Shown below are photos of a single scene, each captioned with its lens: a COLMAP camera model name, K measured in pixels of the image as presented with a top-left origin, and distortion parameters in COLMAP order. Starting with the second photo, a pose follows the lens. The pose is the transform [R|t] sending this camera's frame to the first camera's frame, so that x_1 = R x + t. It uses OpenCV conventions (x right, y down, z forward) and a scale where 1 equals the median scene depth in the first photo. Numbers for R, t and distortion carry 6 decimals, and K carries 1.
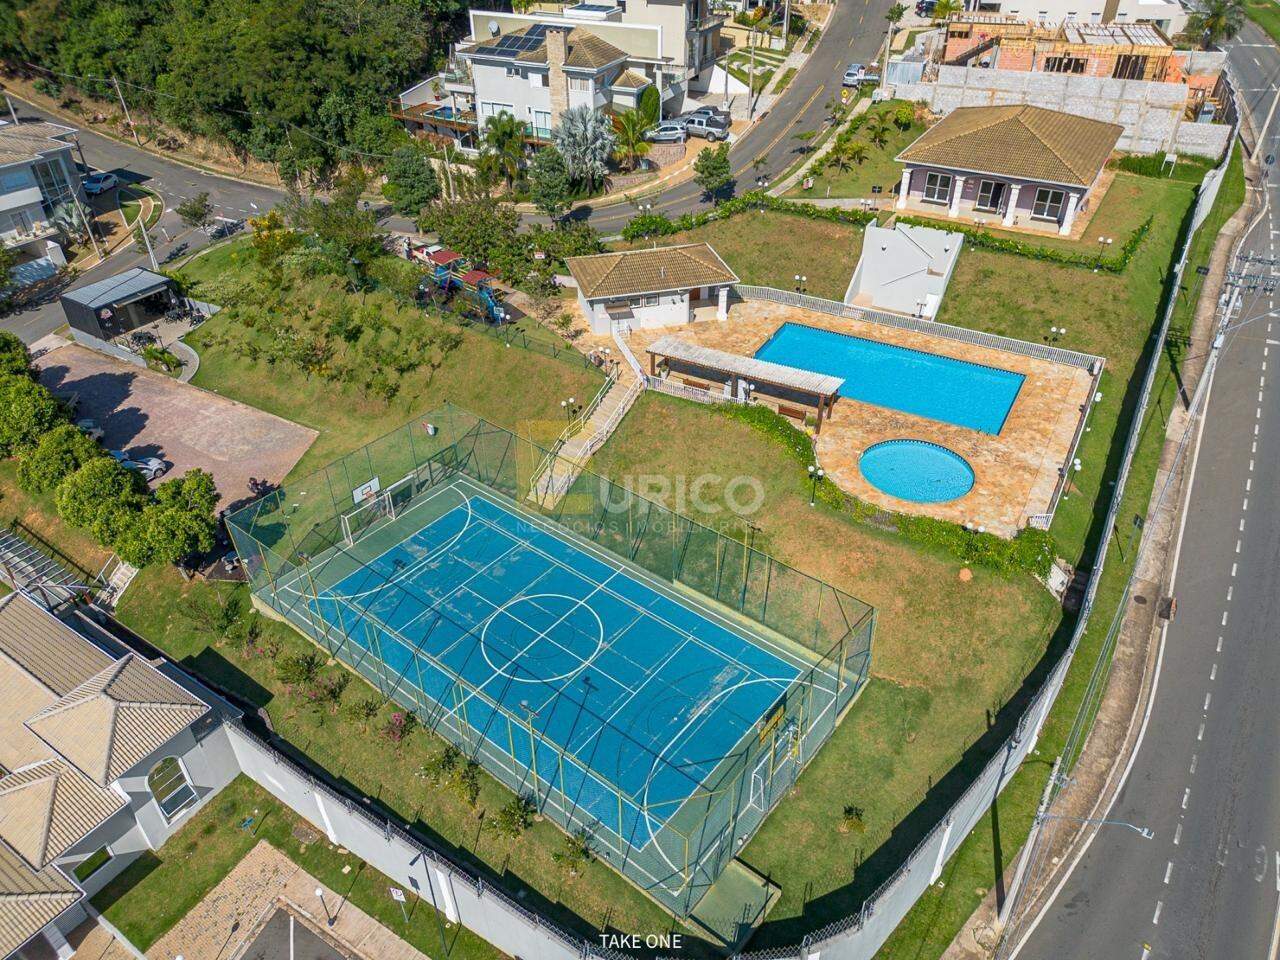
lens RADIAL K [[906.5, 0, 637.8], [0, 906.5, 477.5], [0, 0, 1]] dist [0.070301, -0.071006]
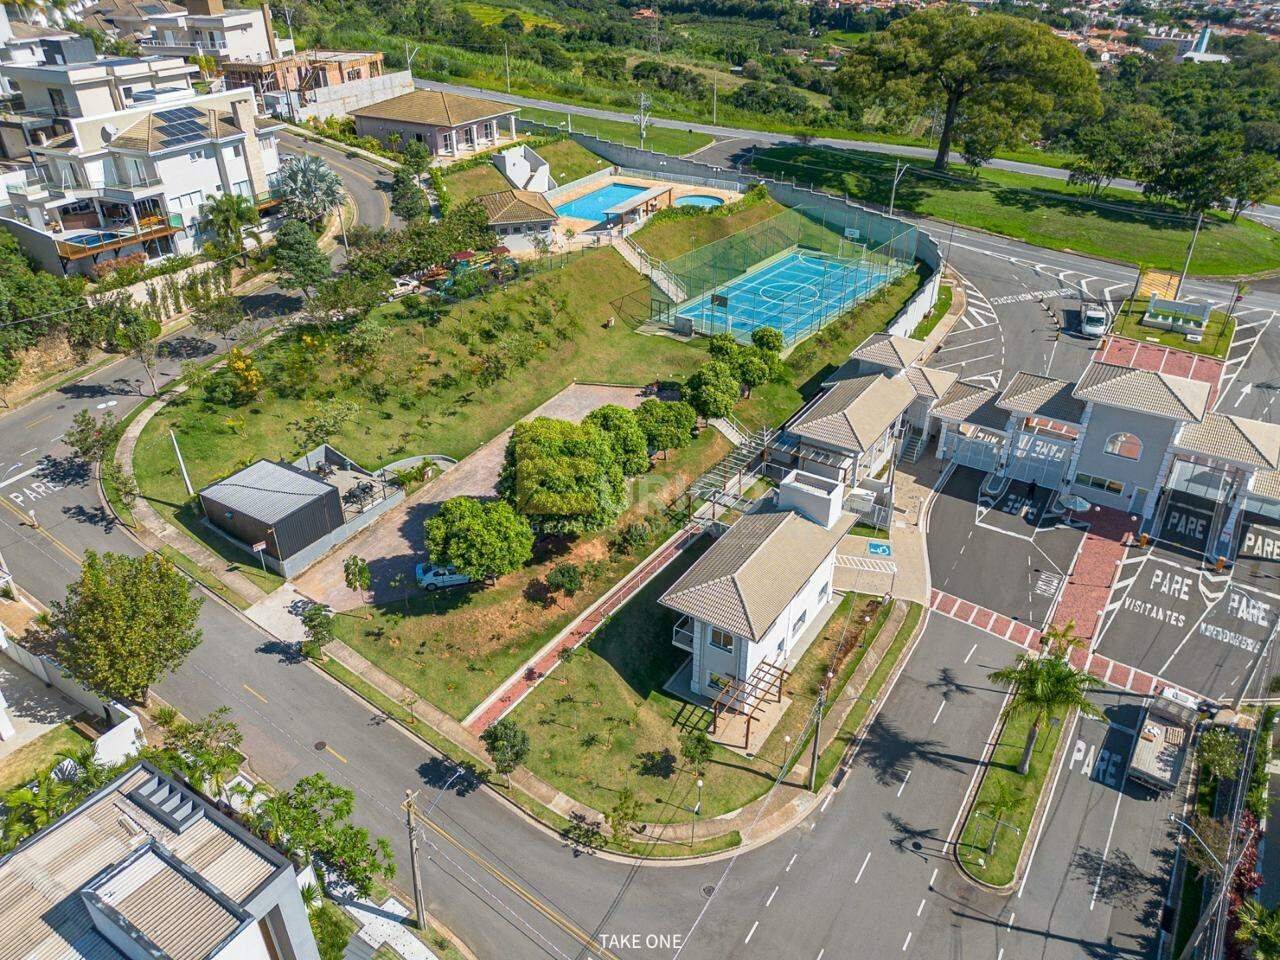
lens RADIAL K [[906.5, 0, 637.8], [0, 906.5, 477.5], [0, 0, 1]] dist [0.070301, -0.071006]
pose [[-0.015879, -0.509261, 0.860466, -1.229548], [0.583181, 0.694318, 0.421690, -0.357814], [-0.812187, 0.508503, 0.285966, 0.527017]]
